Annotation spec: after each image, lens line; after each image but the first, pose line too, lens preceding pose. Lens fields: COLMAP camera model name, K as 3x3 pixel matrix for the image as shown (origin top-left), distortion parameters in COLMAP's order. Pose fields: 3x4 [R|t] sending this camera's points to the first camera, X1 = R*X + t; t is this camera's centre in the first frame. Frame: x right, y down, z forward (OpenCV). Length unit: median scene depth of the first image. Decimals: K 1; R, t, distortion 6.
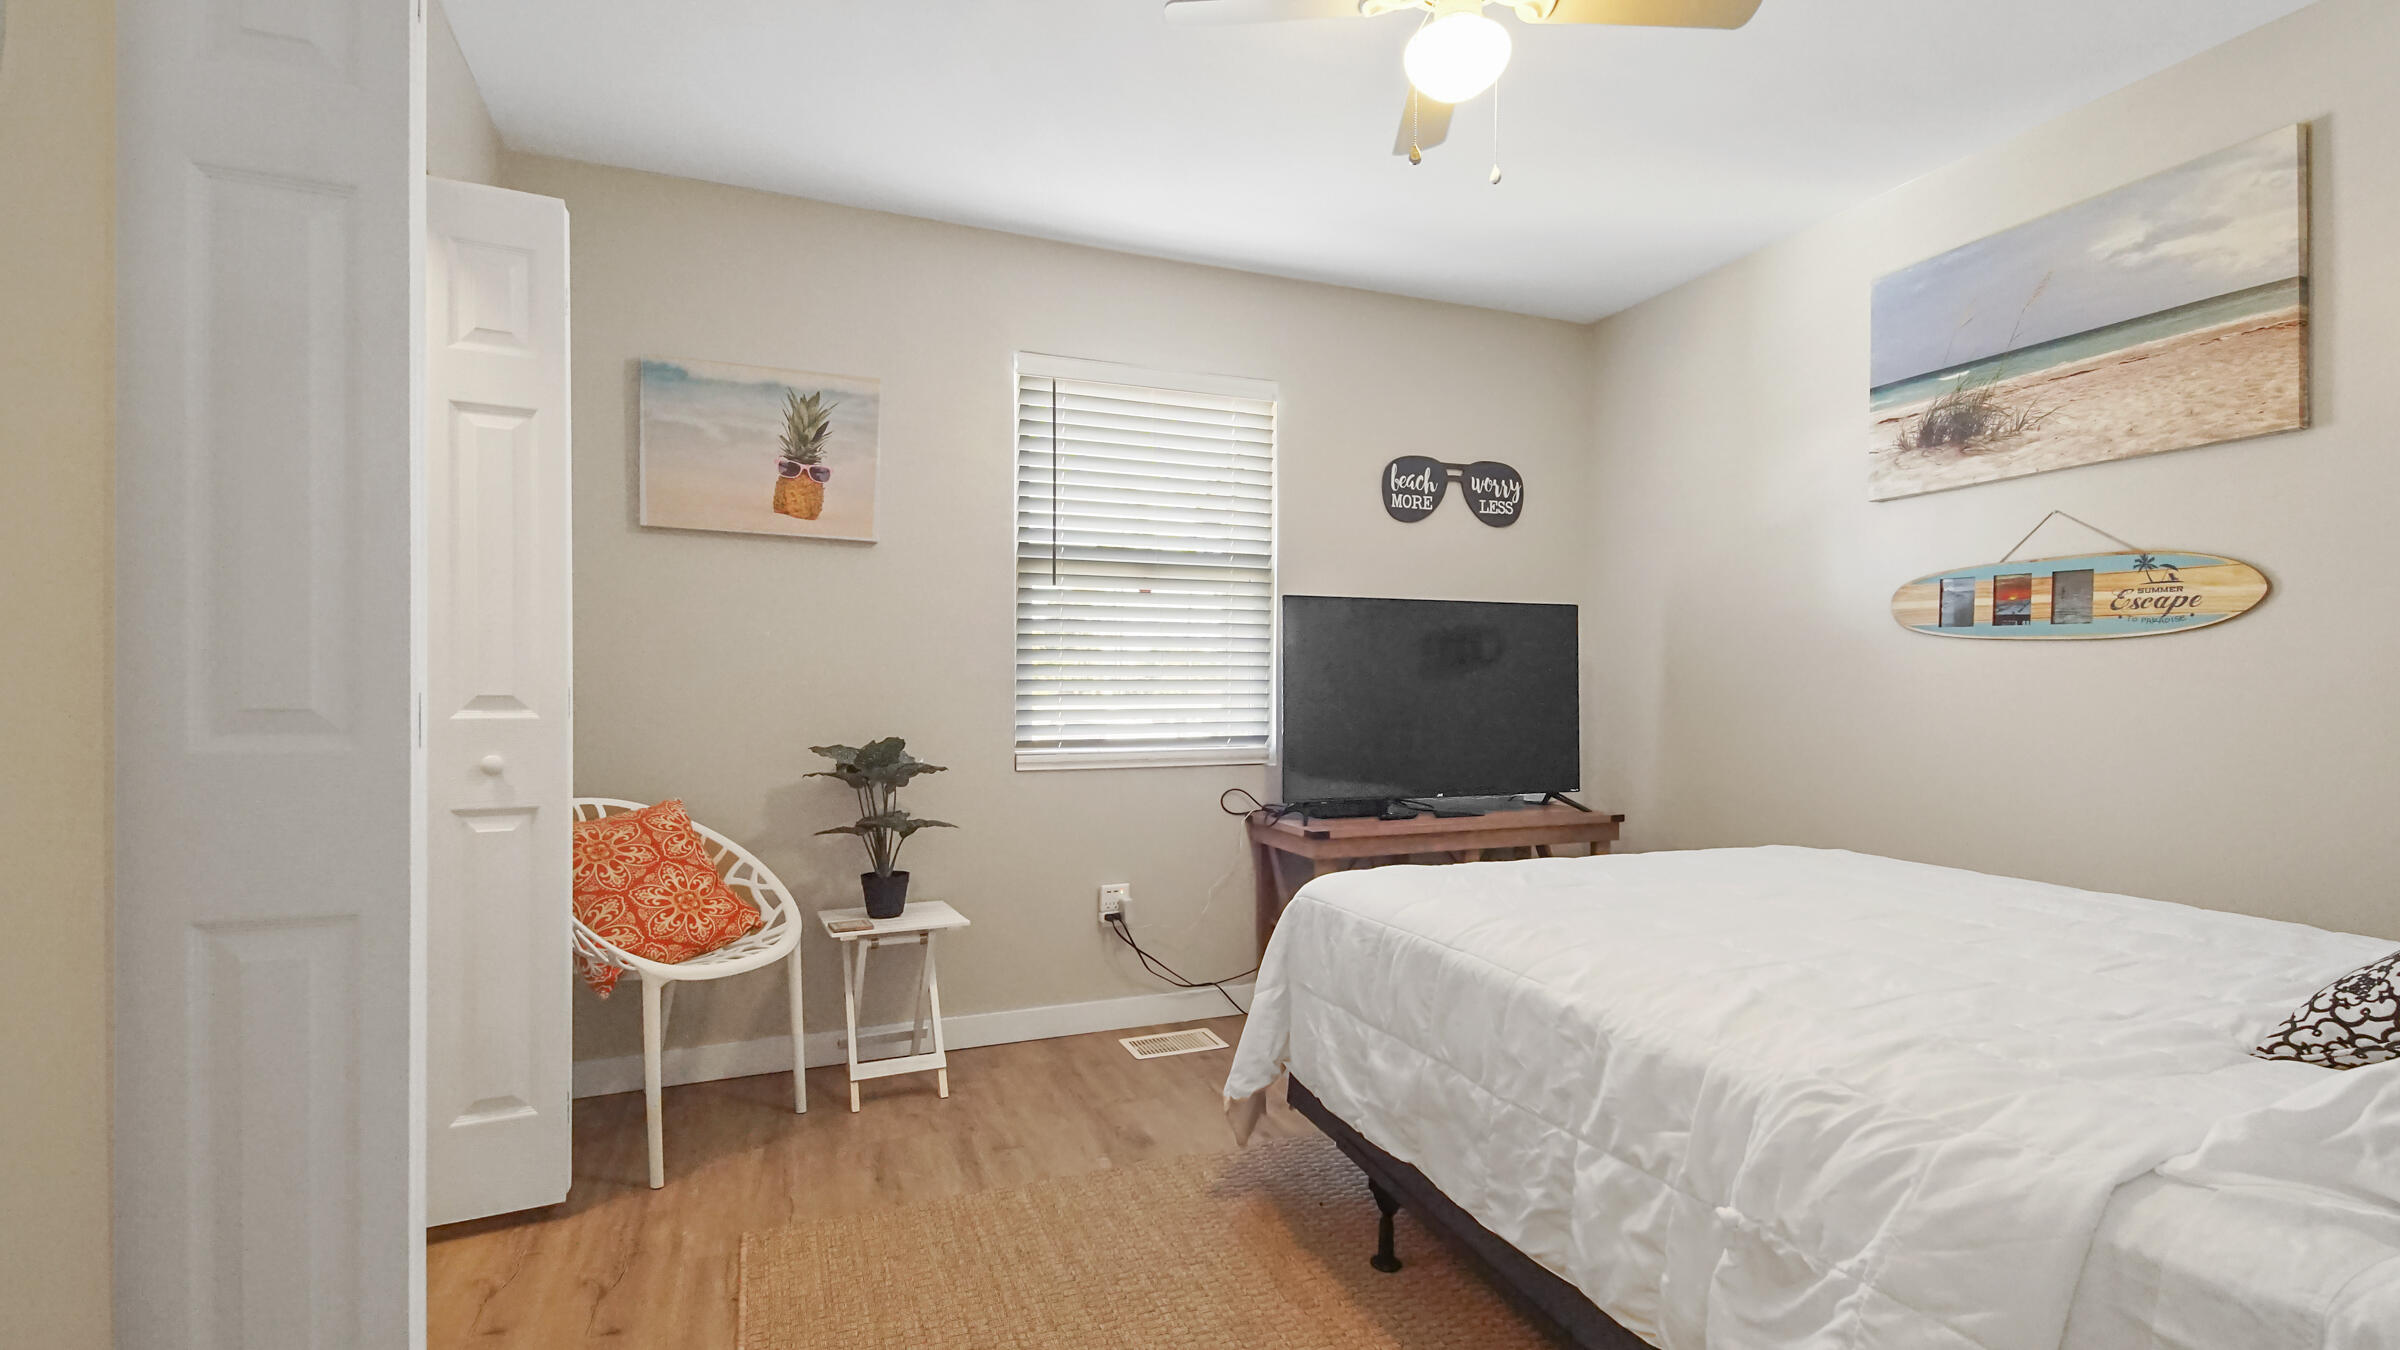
lens RADIAL K [[1048.3, 0, 1155.7], [0, 1048.3, 700.4], [0, 0, 1]] dist [0.018242, -0.004272]
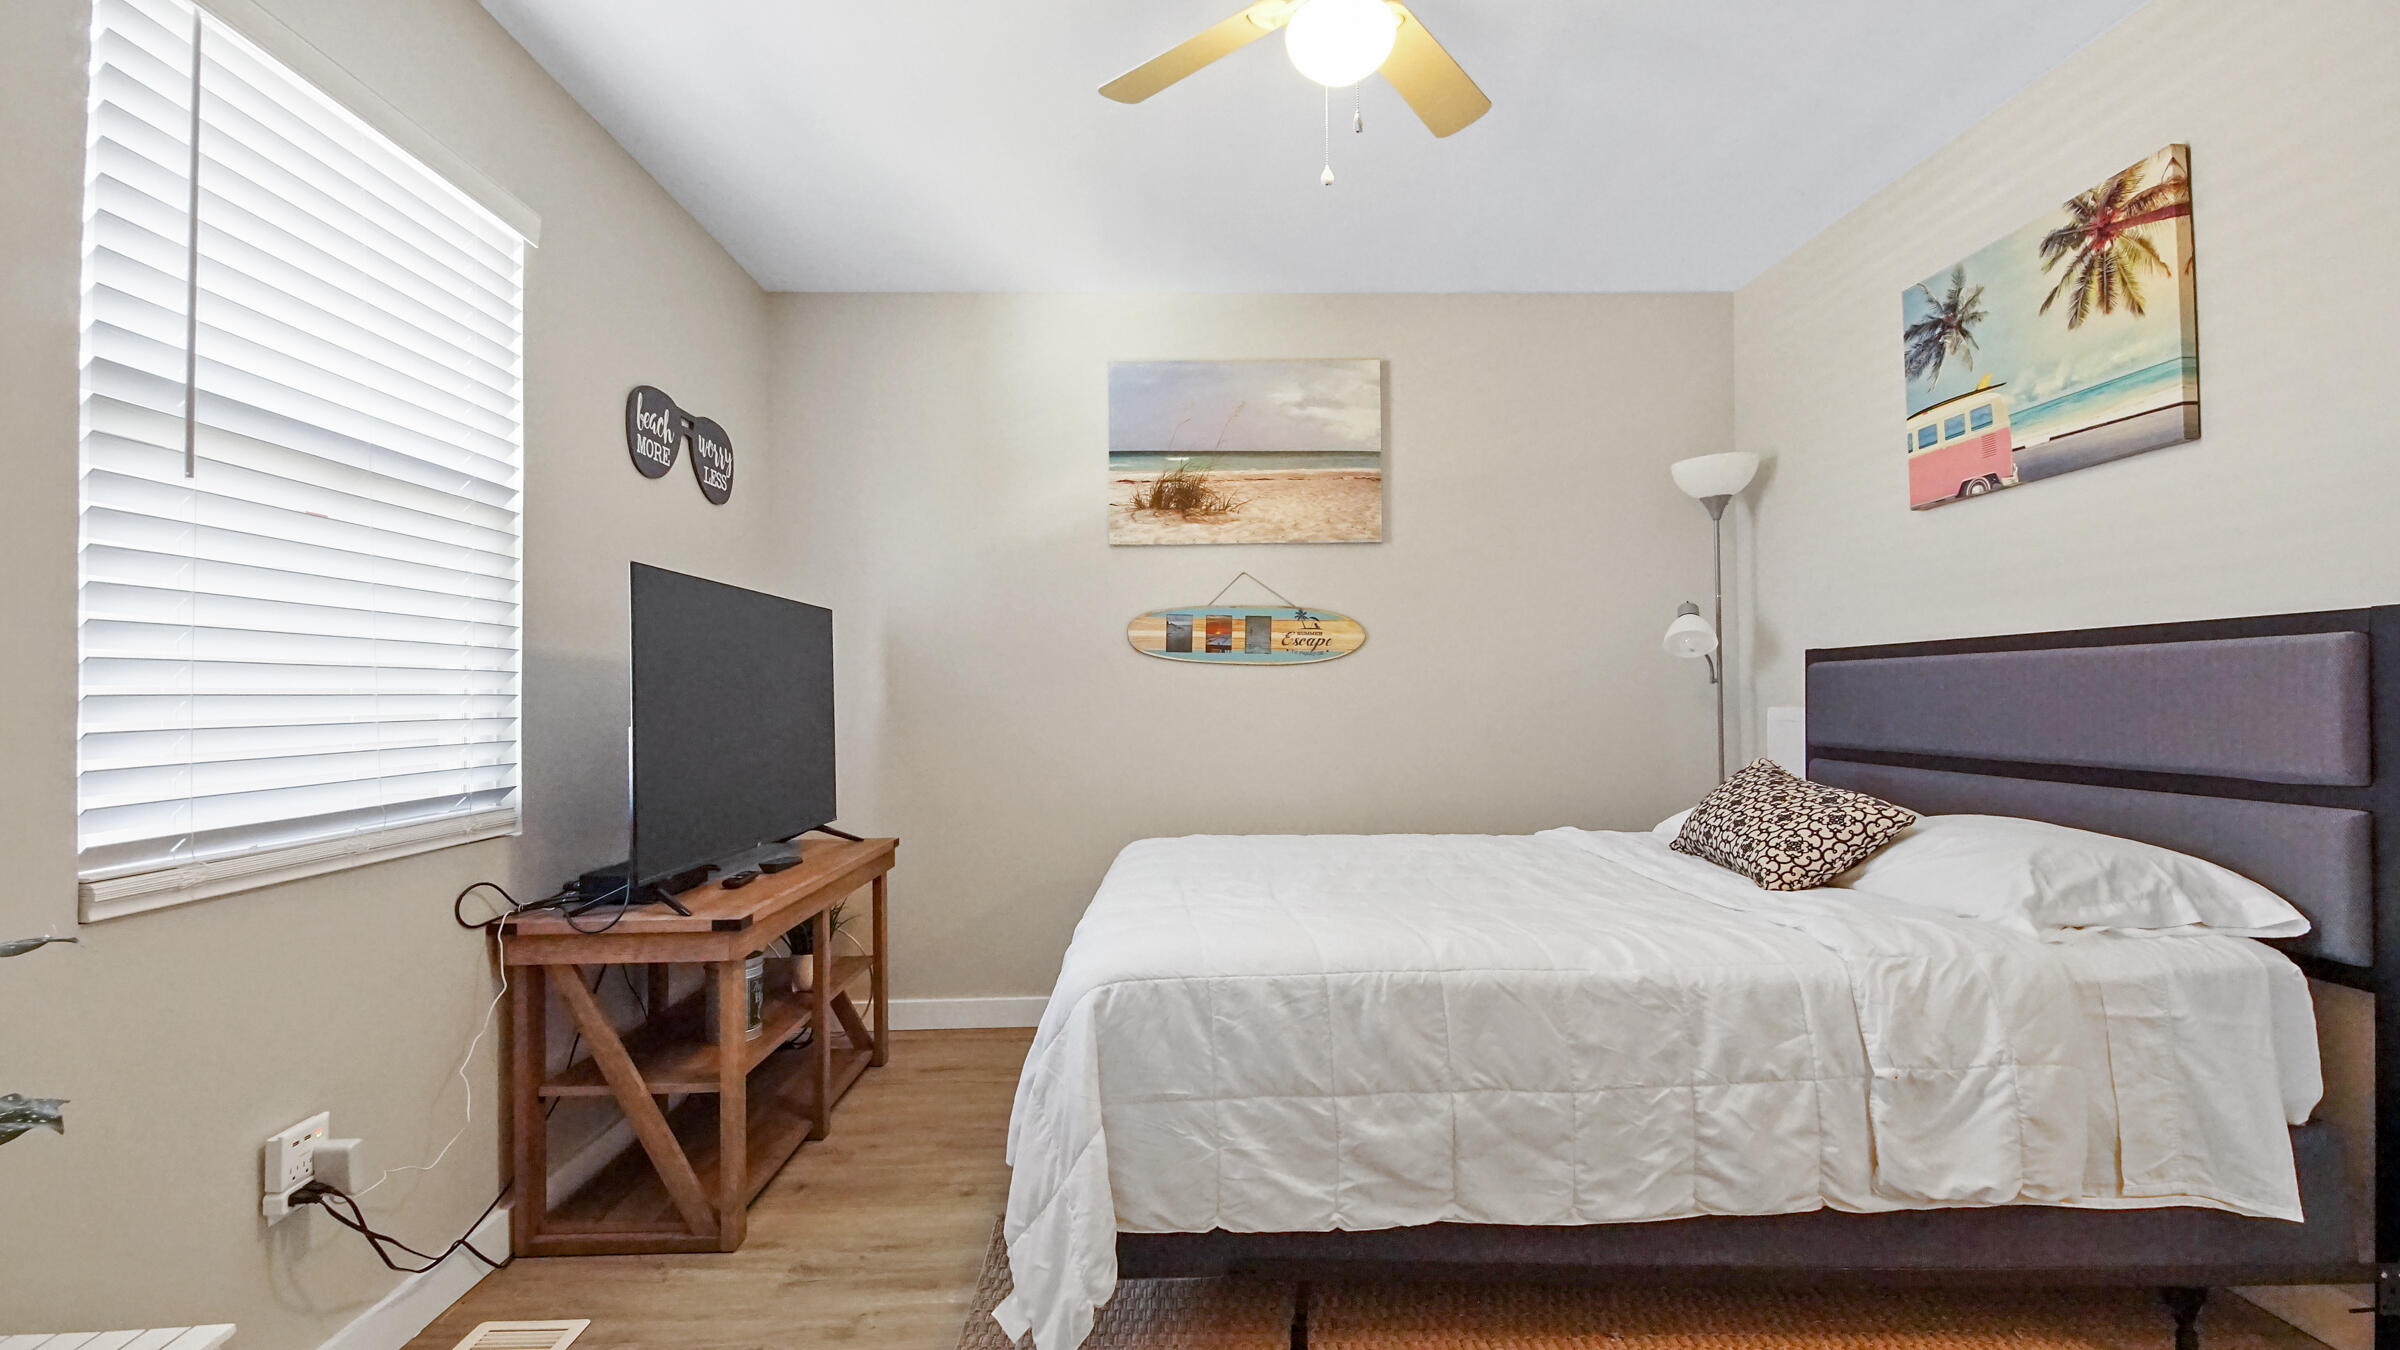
lens RADIAL K [[1048.3, 0, 1192.9], [0, 1048.3, 681.5], [0, 0, 1]] dist [0.018242, -0.004272]
pose [[0.338532, 0.011357, 0.940886, -0.488992], [0.020404, 0.999603, -0.019407, -0.009941], [-0.940734, 0.025768, 0.338166, 0.618562]]
